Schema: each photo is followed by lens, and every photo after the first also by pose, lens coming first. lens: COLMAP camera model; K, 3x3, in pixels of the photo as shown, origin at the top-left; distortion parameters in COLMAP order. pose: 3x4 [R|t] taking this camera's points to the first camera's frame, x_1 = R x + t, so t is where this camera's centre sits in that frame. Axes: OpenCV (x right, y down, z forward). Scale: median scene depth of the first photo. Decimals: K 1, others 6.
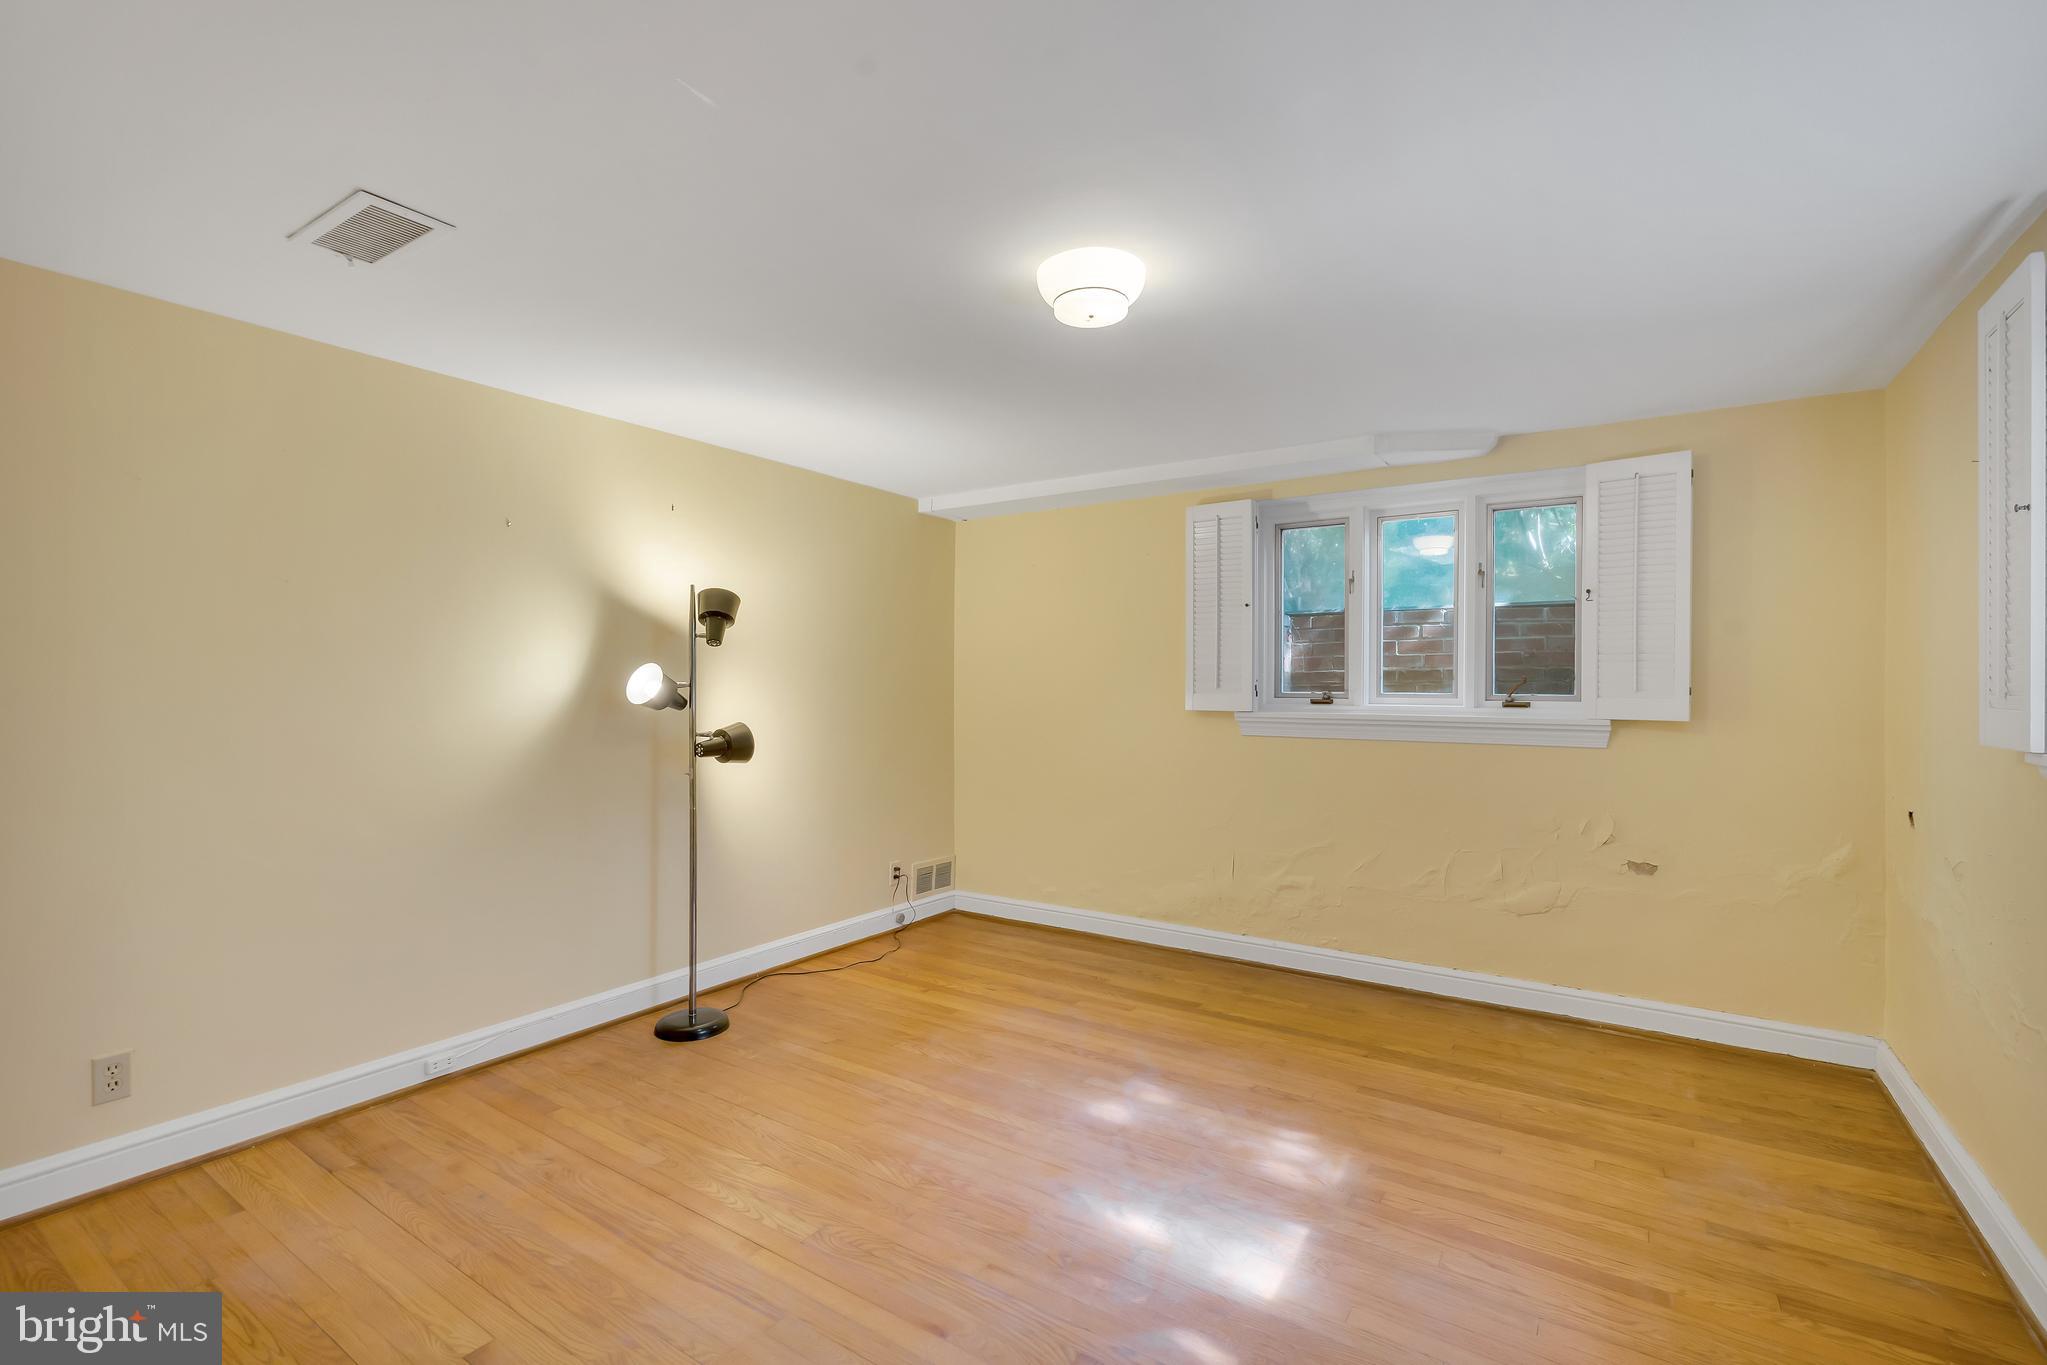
lens RADIAL K [[908.7, 0, 1028.1], [0, 908.7, 679.2], [0, 0, 1]] dist [-0.002260, 0.000477]
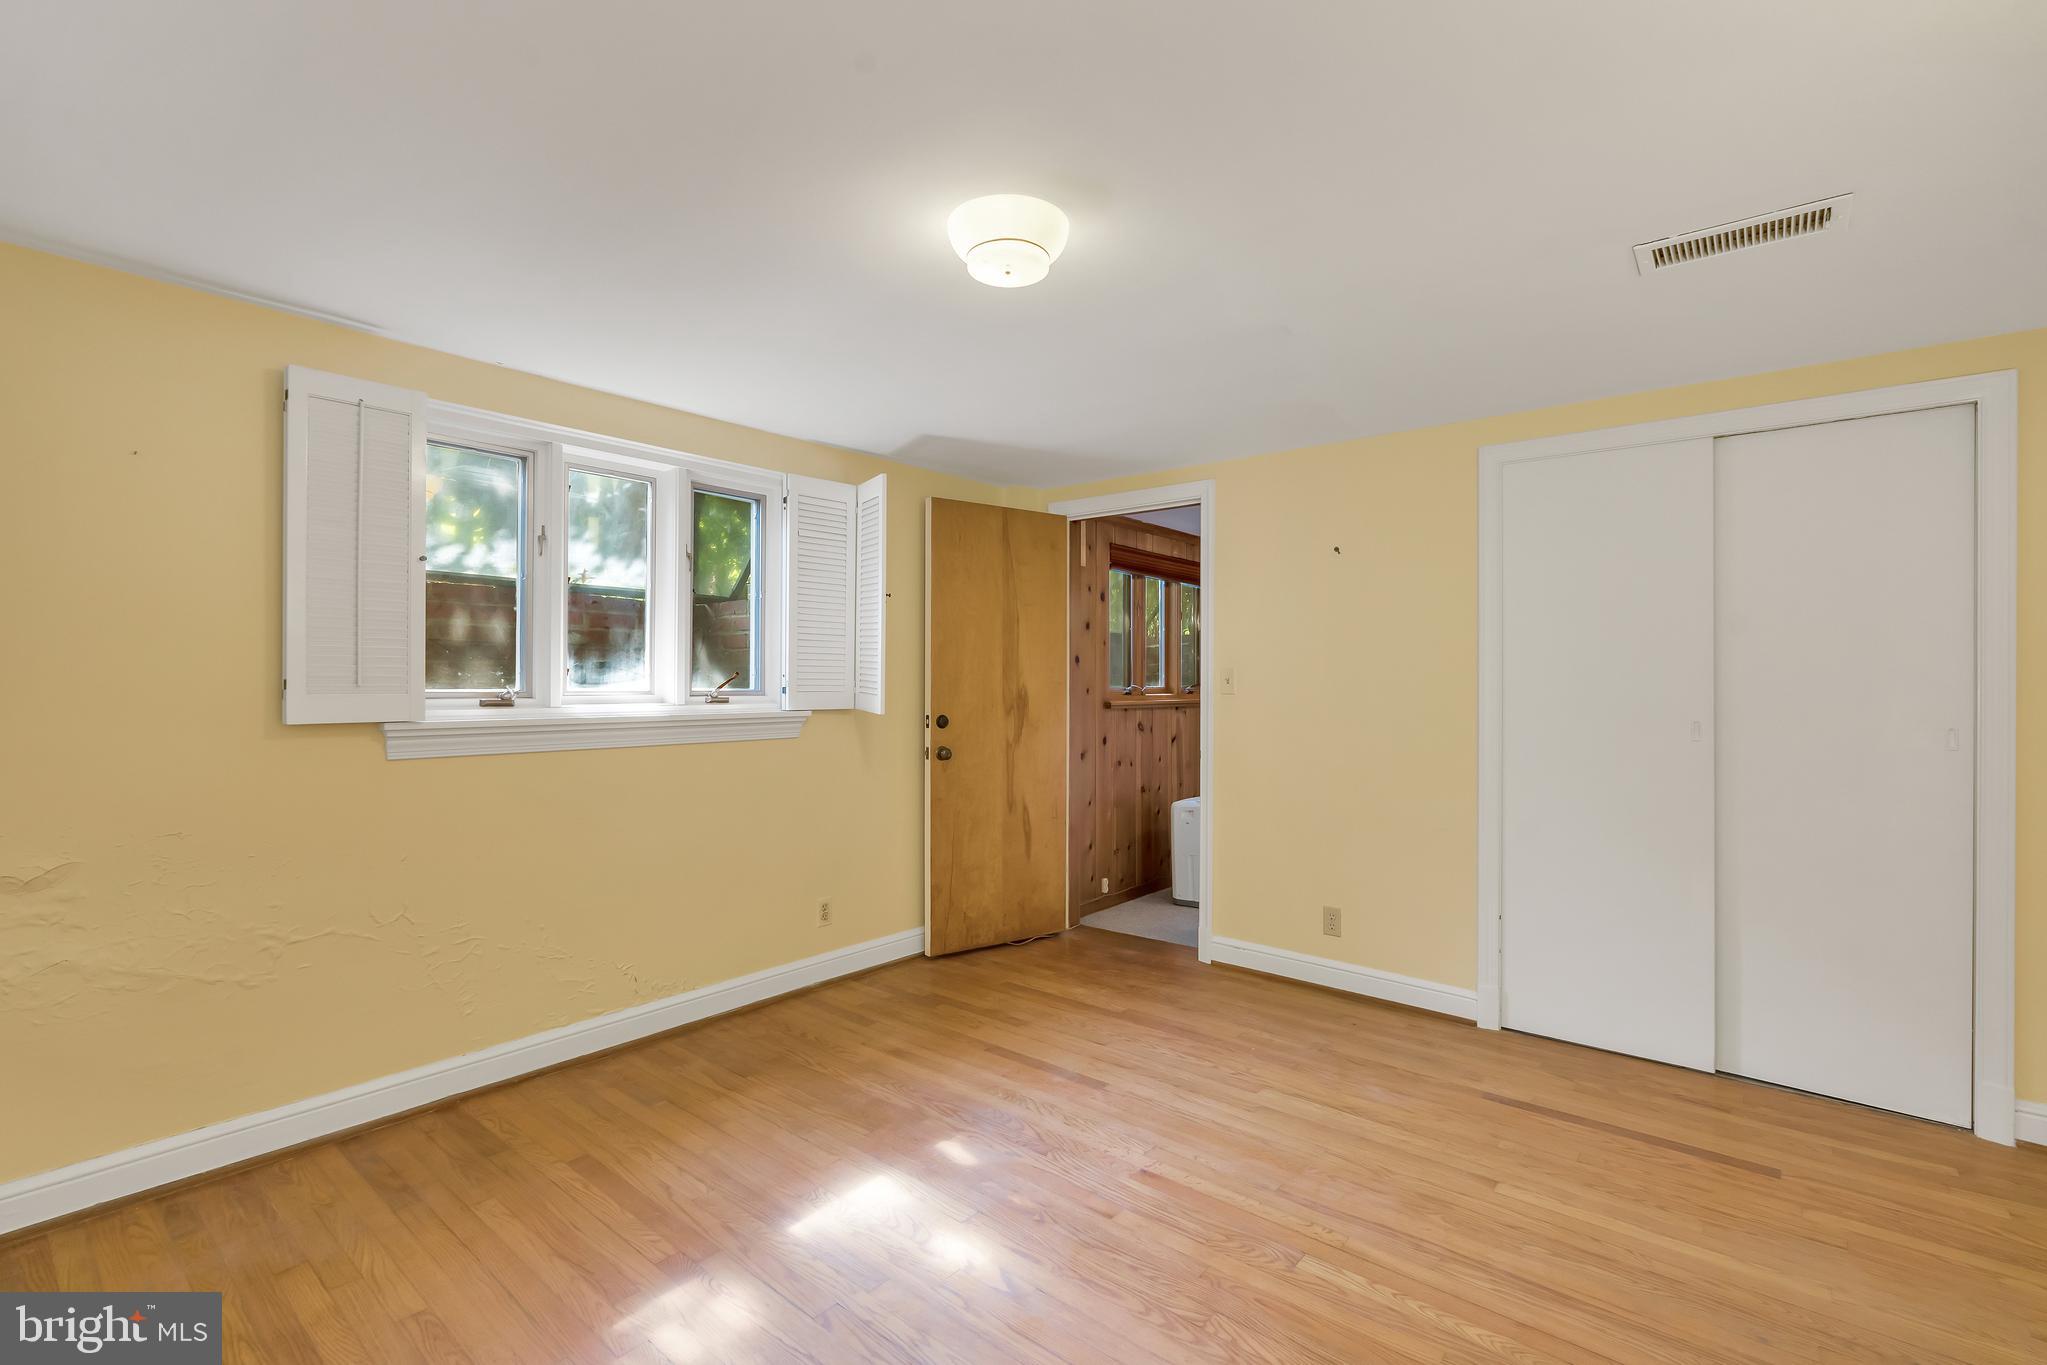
lens RADIAL K [[908.7, 0, 1028.1], [0, 908.7, 679.2], [0, 0, 1]] dist [-0.002260, 0.000477]
pose [[-0.994278, -0.007495, 0.106562, -0.052589], [-0.009343, 0.999814, -0.016853, 0.021213], [-0.106416, -0.017752, -0.994163, 1.985745]]
